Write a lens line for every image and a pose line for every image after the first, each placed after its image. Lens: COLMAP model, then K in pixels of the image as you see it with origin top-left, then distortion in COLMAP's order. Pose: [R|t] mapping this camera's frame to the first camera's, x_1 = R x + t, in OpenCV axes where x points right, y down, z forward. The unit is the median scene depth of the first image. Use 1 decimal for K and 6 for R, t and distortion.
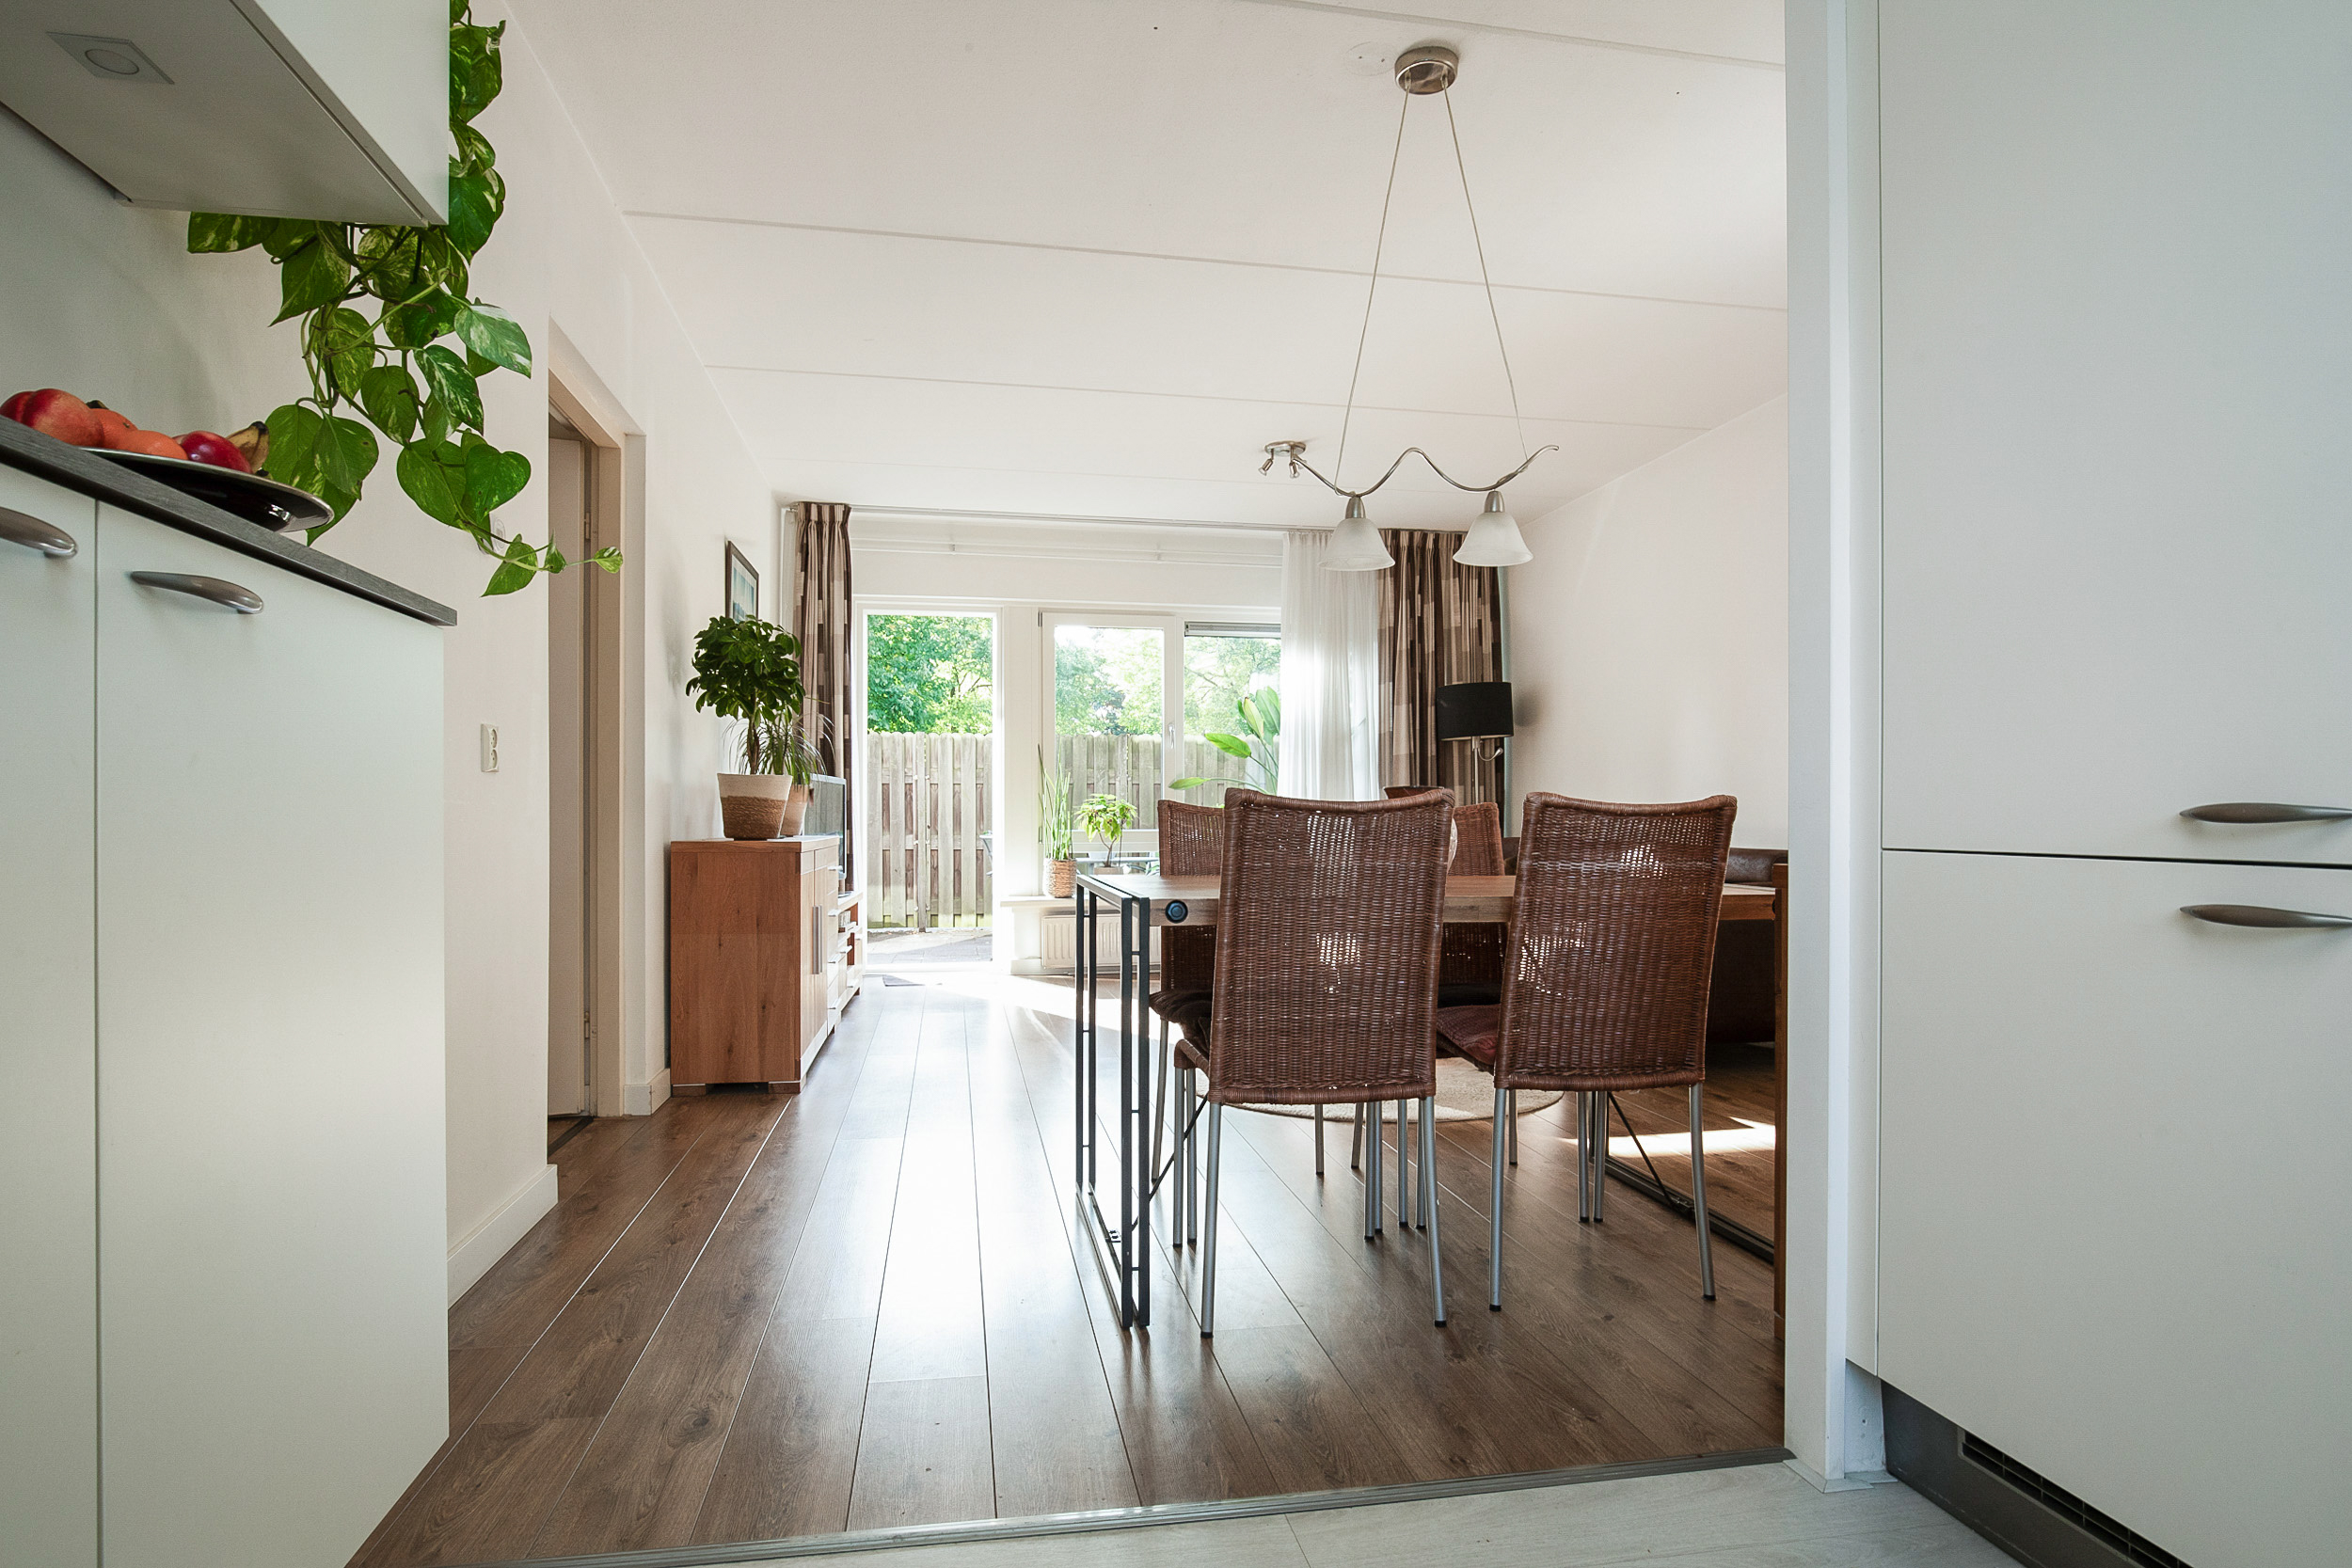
lens RADIAL K [[1213.7, 0, 1183.1], [0, 1213.7, 819.7], [0, 0, 1]] dist [-0.007582, -0.000273]
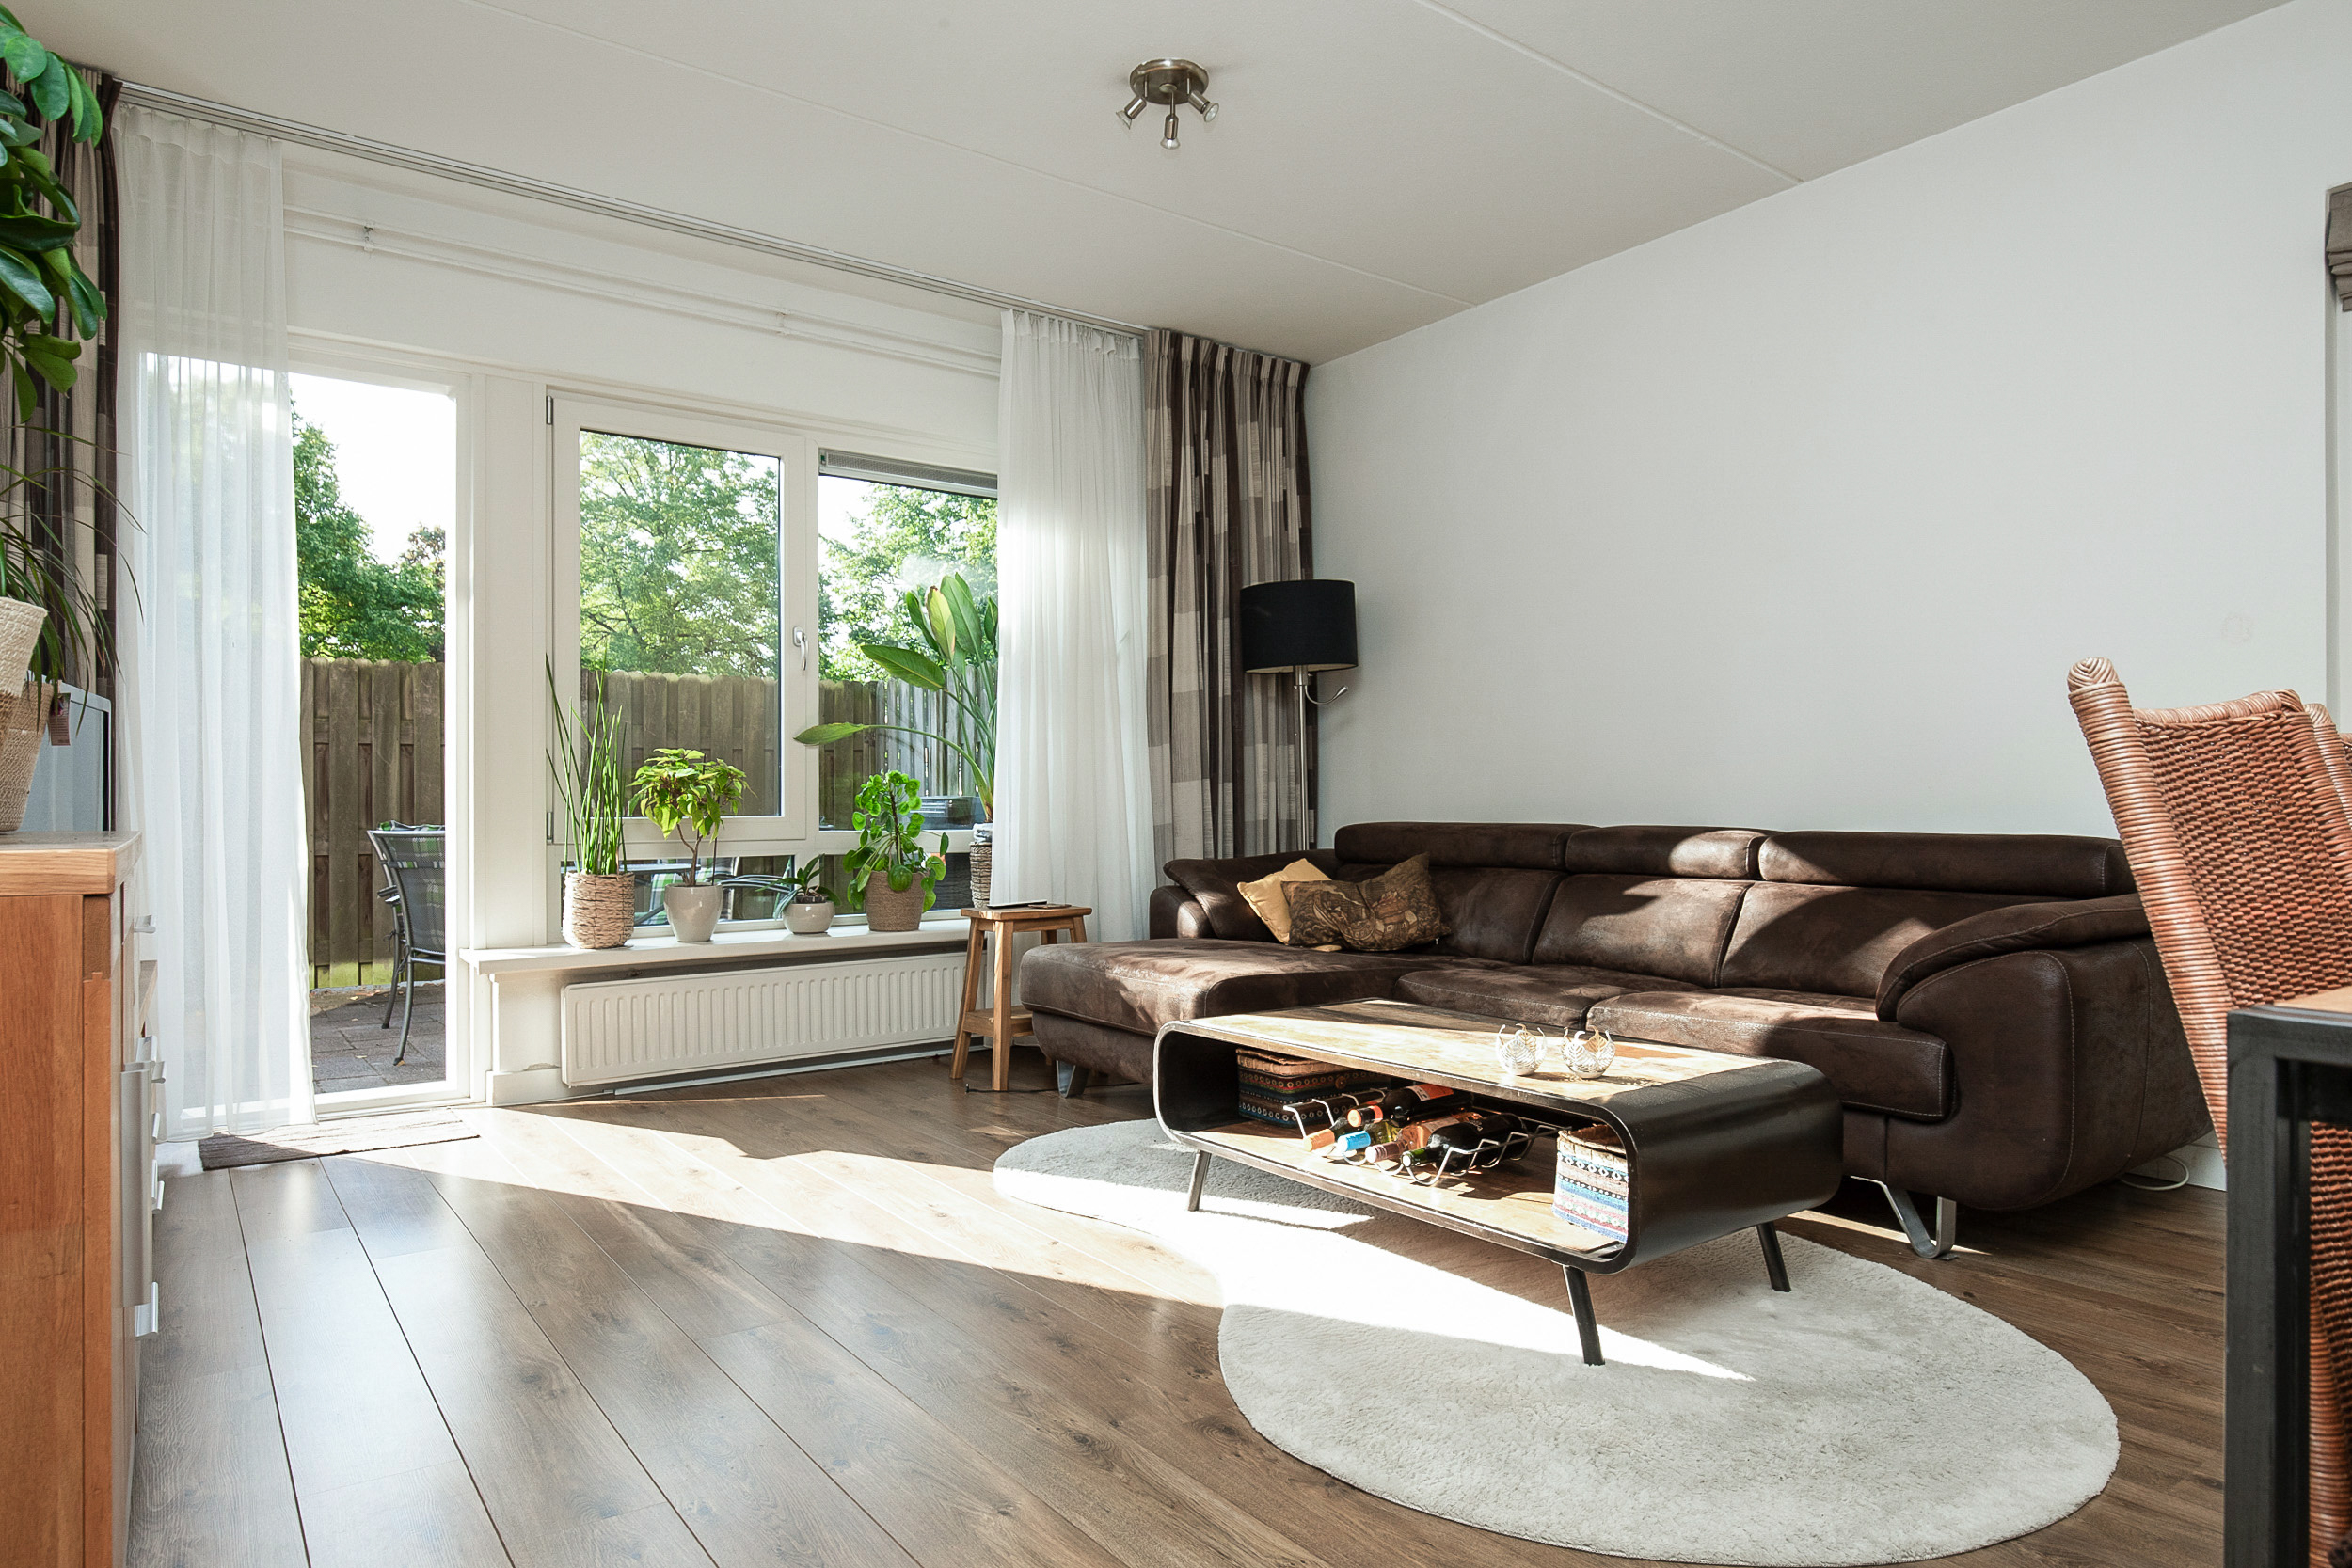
lens RADIAL K [[1358.7, 0, 1163.6], [0, 1358.7, 800.7], [0, 0, 1]] dist [-0.004547, -0.000396]
pose [[0.900992, -0.008350, 0.433754, -0.136114], [0.010927, 0.999934, -0.003448, 0.005303], [-0.433697, 0.007846, 0.901025, 0.370166]]
